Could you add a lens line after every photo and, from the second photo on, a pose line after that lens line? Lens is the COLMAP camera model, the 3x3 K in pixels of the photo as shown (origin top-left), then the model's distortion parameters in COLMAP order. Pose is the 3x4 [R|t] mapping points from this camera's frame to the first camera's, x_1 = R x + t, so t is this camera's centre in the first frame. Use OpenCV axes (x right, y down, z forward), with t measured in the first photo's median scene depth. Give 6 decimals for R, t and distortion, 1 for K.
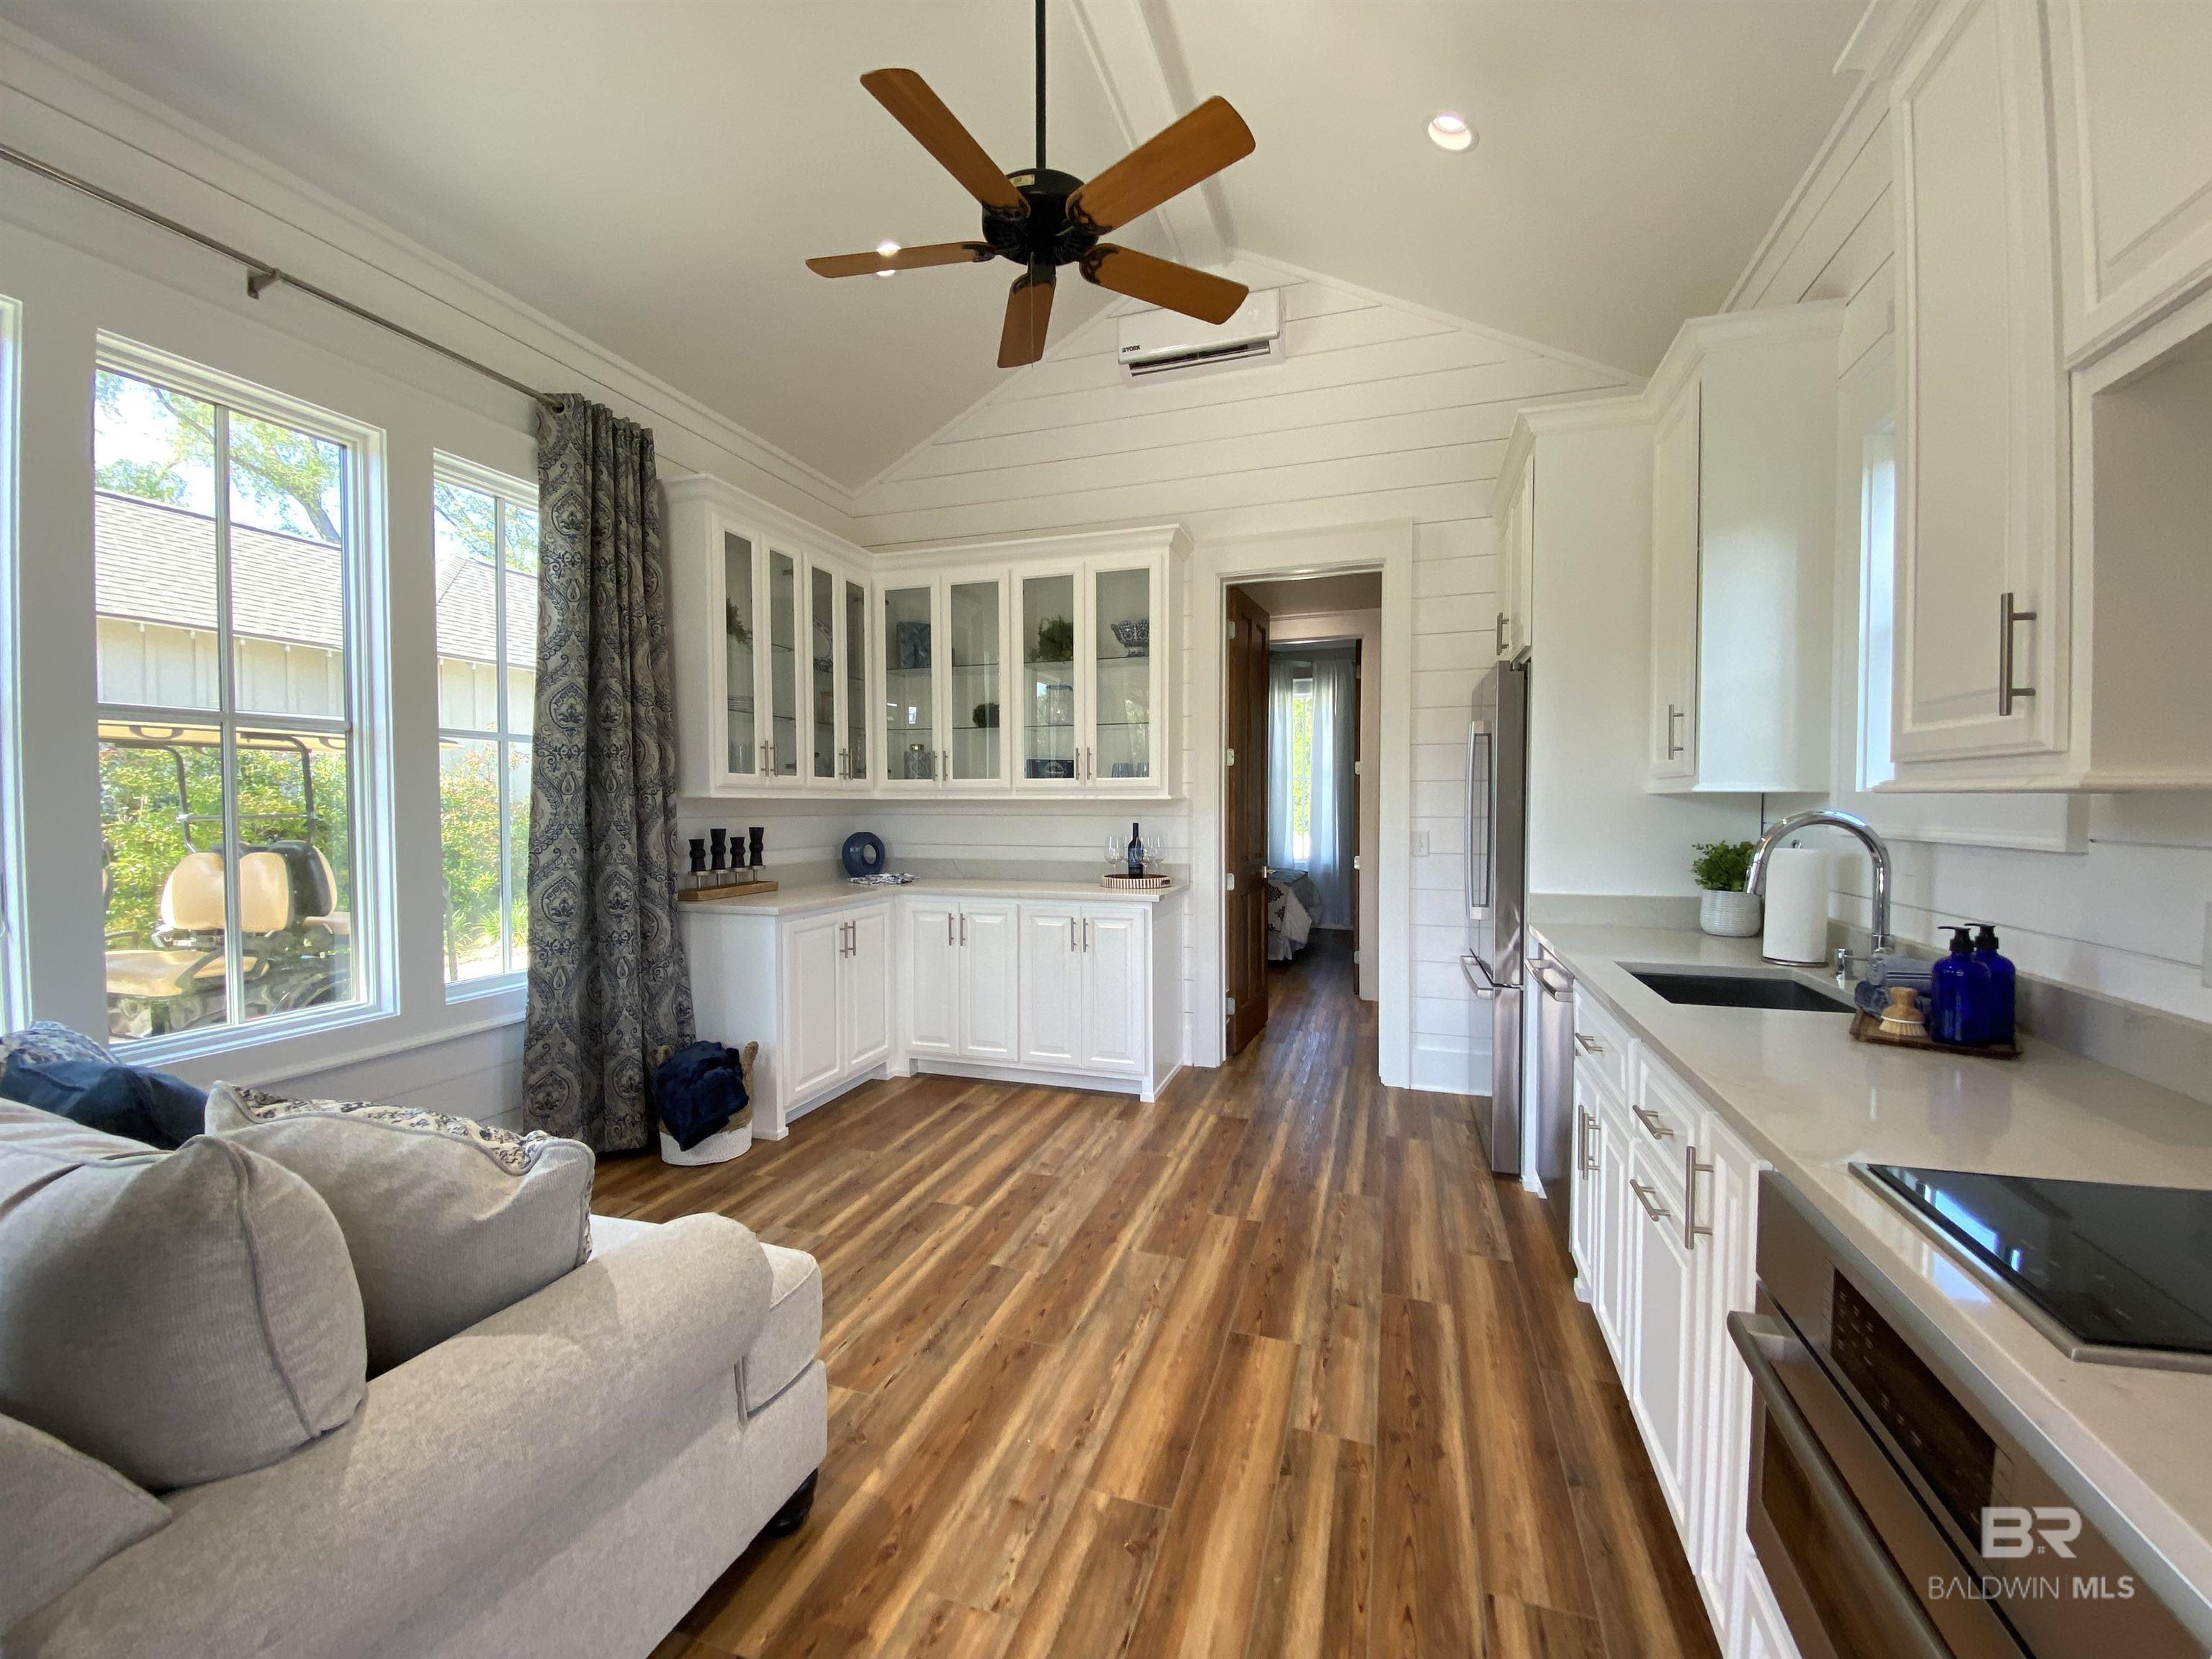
lens RADIAL K [[896.7, 0, 1100.1], [0, 896.7, 826.4], [0, 0, 1]] dist [-0.000538, -0.000251]
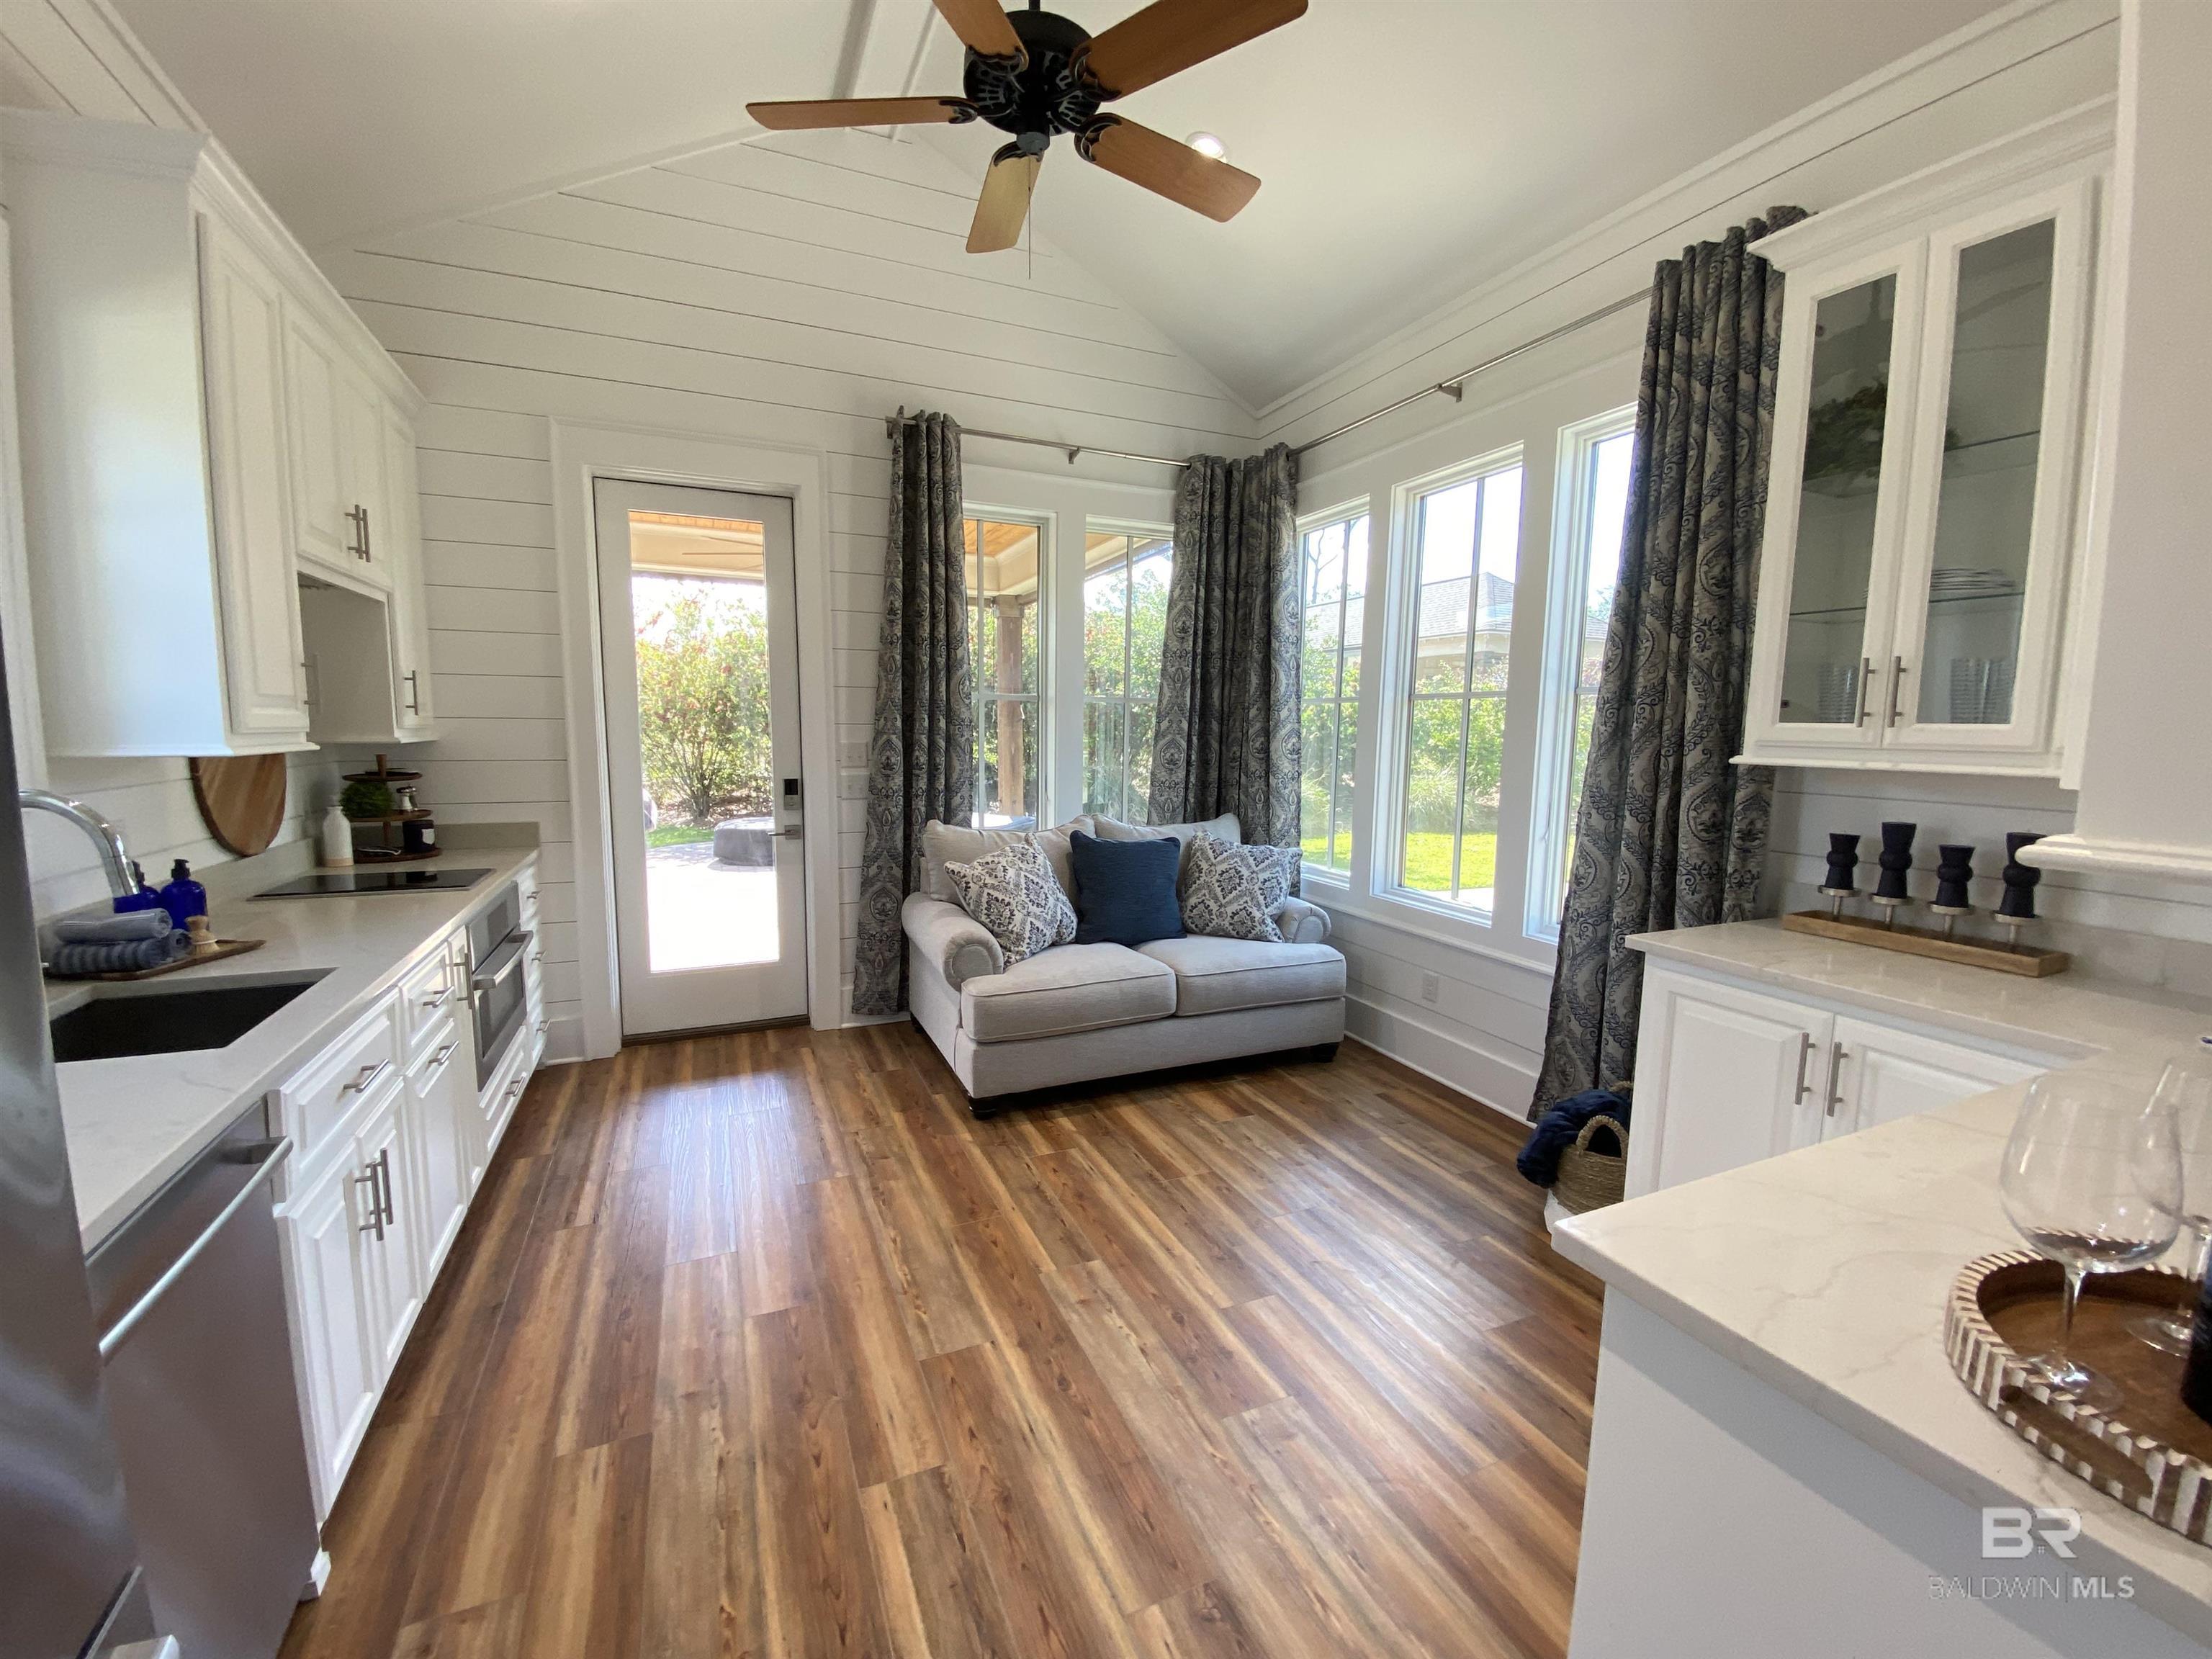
lens RADIAL K [[896.7, 0, 1093.4], [0, 896.7, 821.8], [0, 0, 1]] dist [-0.000538, -0.000251]
pose [[-0.746220, 0.074864, -0.661476, 0.440024], [-0.023753, 0.990029, 0.138846, -0.090105], [0.665275, 0.119322, -0.737002, 1.539687]]
